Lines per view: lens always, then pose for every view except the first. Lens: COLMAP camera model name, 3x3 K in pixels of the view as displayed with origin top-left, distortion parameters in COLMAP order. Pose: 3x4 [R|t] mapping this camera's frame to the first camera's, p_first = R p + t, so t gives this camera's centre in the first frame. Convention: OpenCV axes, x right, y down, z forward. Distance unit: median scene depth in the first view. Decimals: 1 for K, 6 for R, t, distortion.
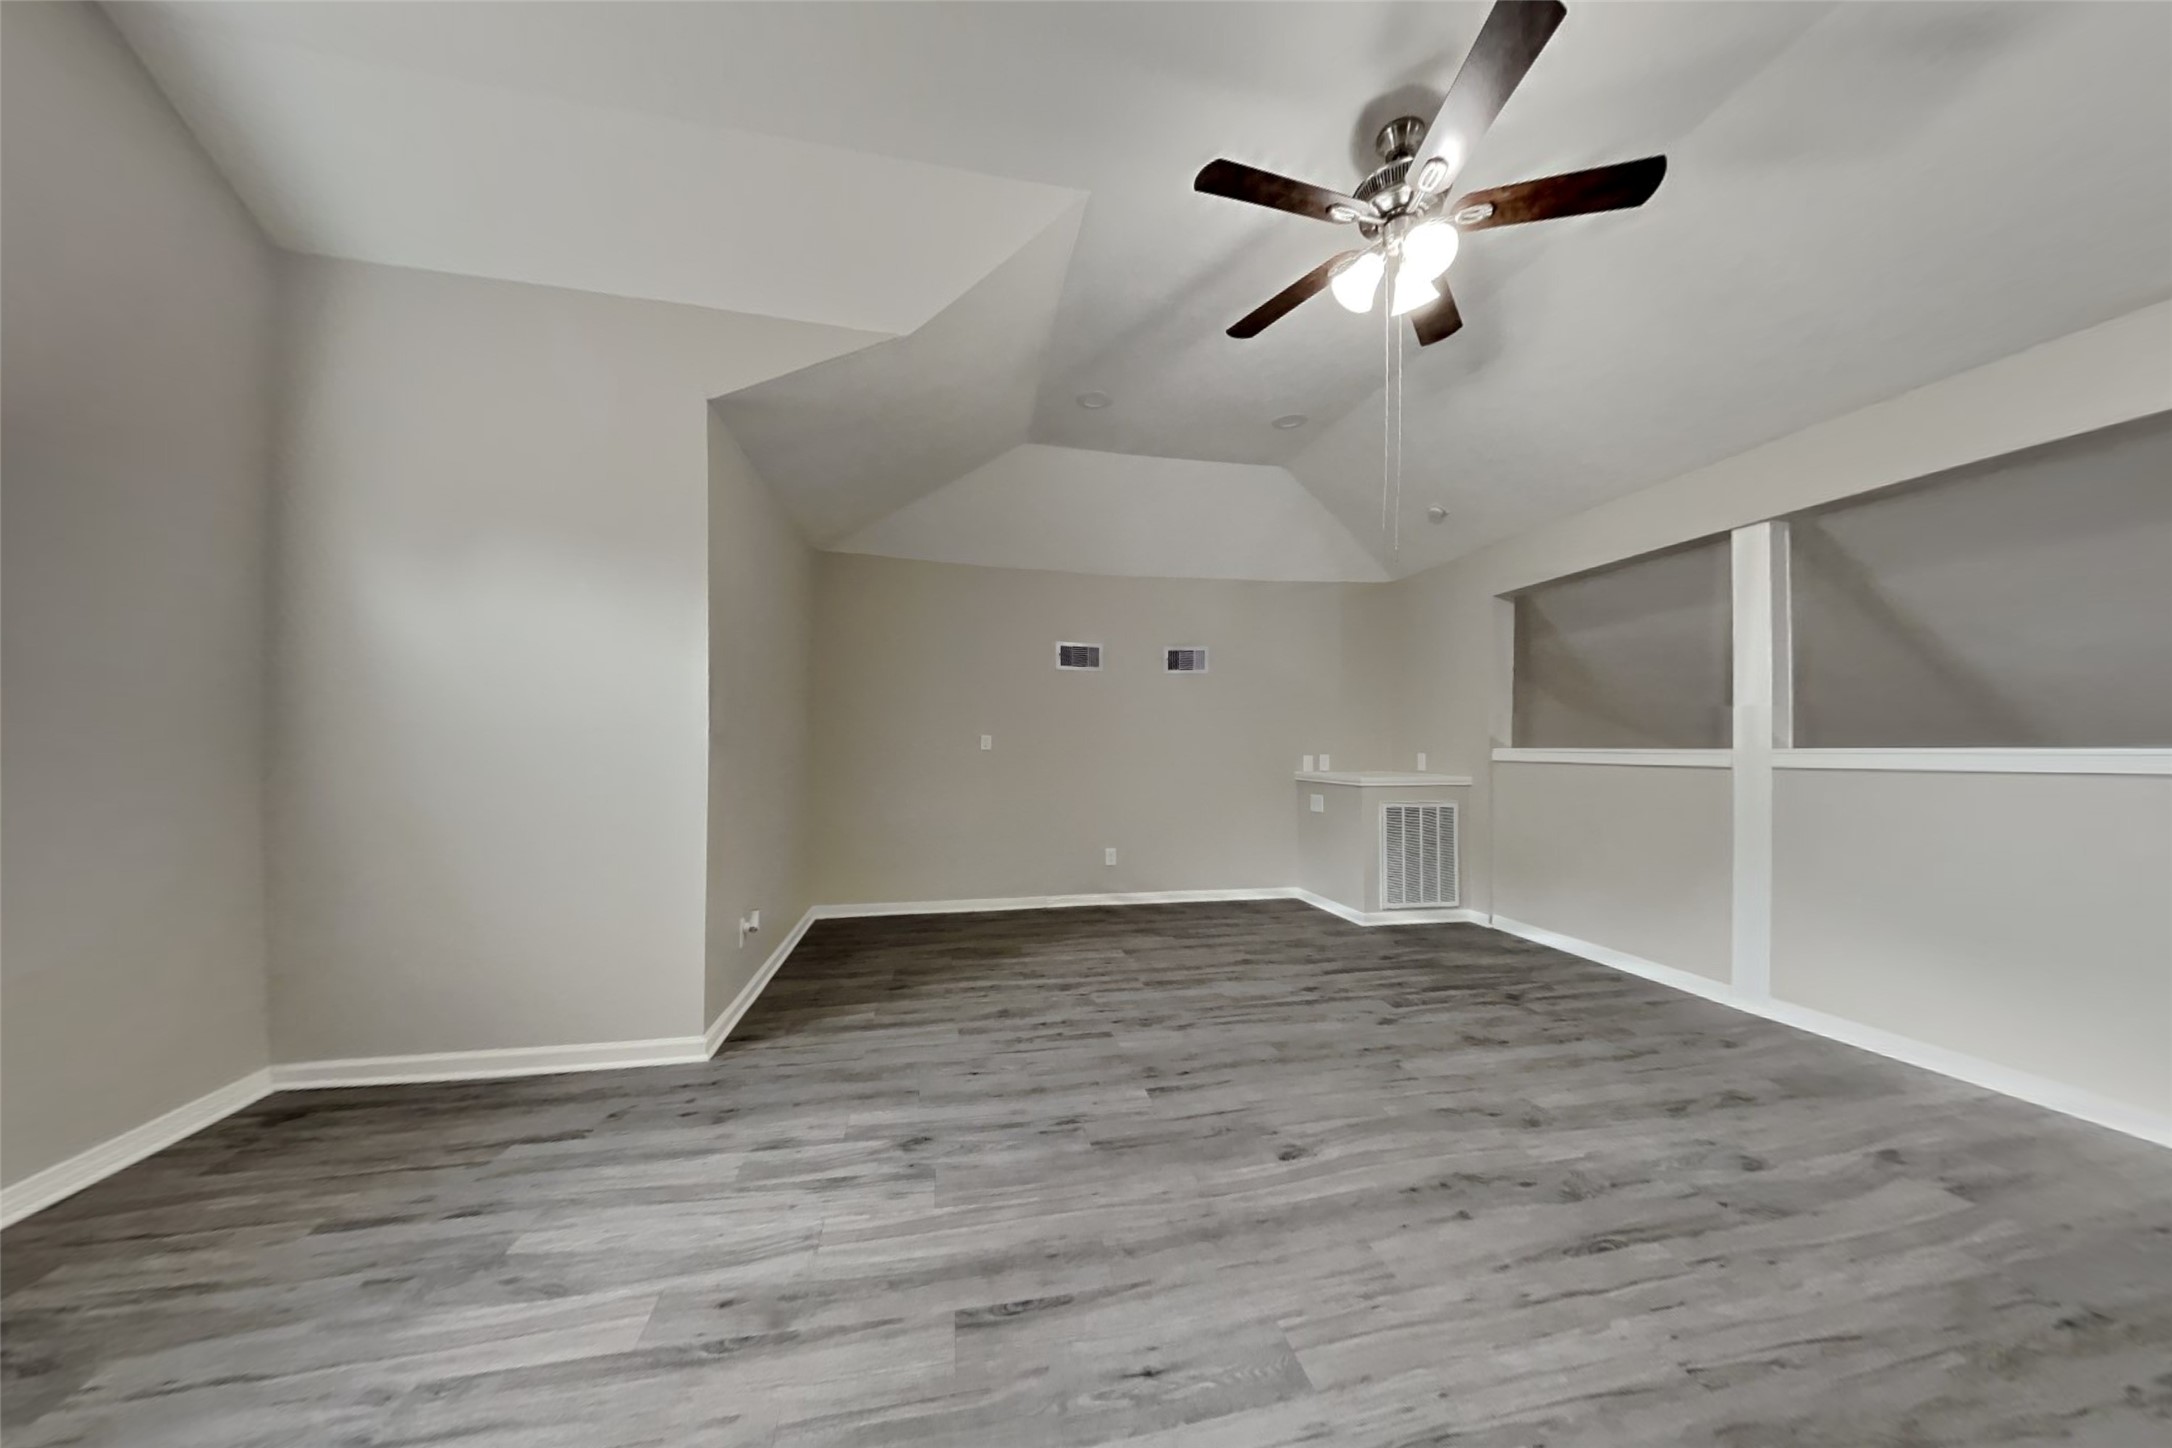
lens RADIAL K [[789.7, 0, 1085.8], [0, 789.7, 760.2], [0, 0, 1]] dist [0.000327, -0.000066]
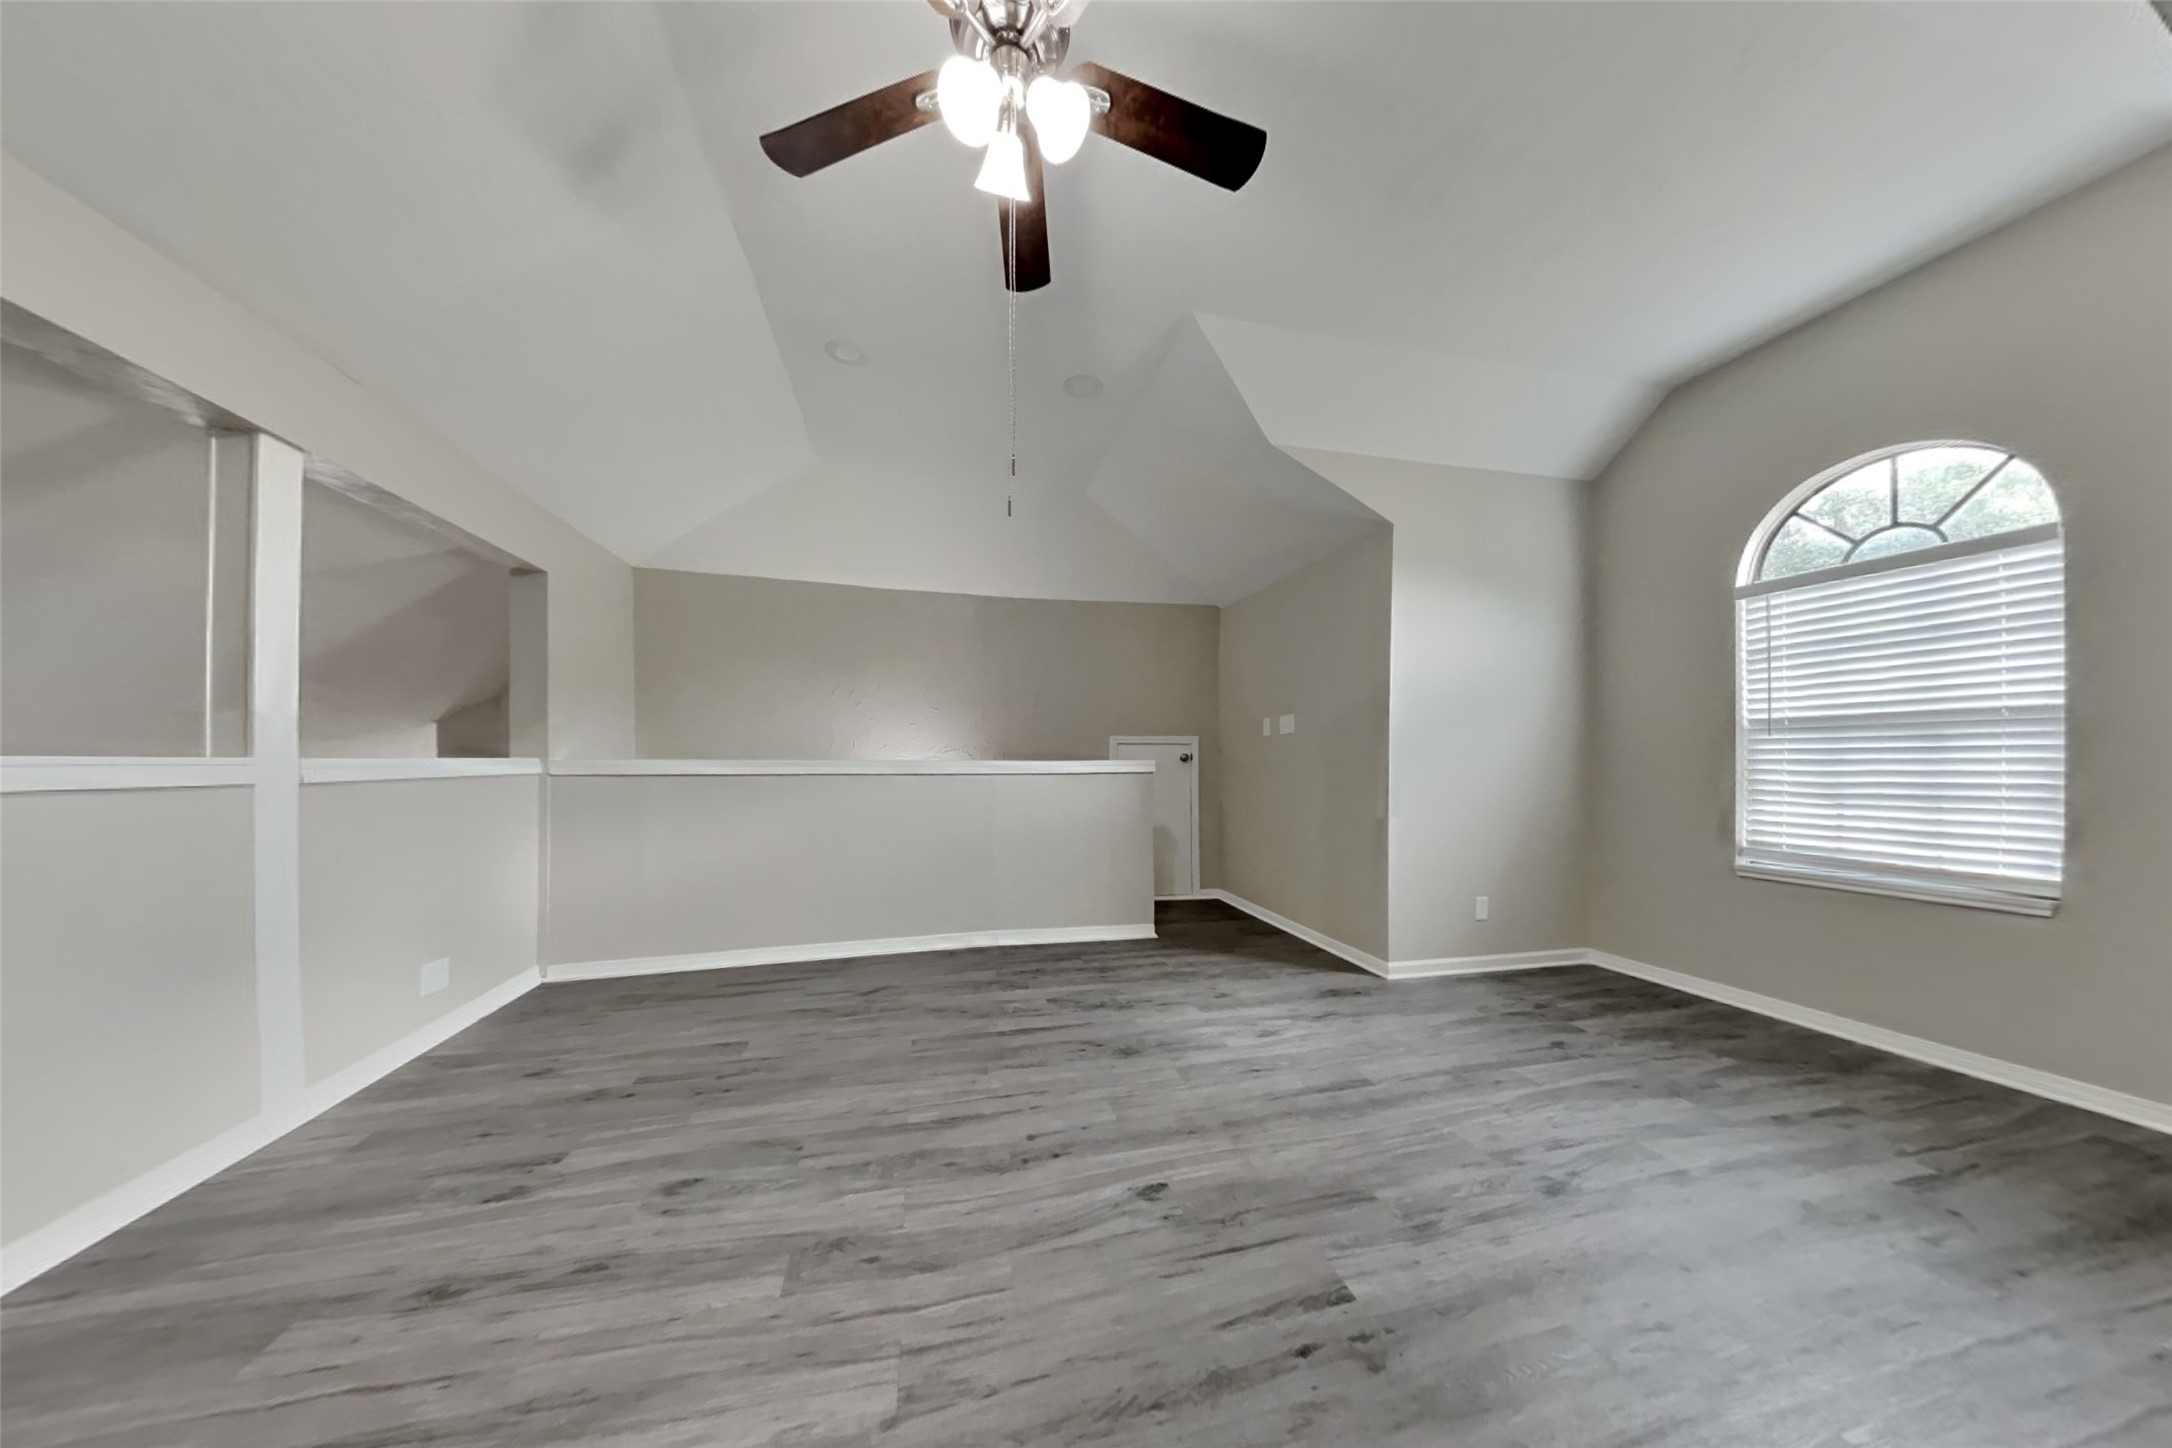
lens RADIAL K [[789.7, 0, 1085.8], [0, 789.7, 760.2], [0, 0, 1]] dist [0.000327, -0.000066]
pose [[-0.999609, -0.012379, -0.025060, 0.393957], [-0.012468, 0.999916, 0.003415, -0.019858], [0.025016, 0.003726, -0.999680, 2.048906]]
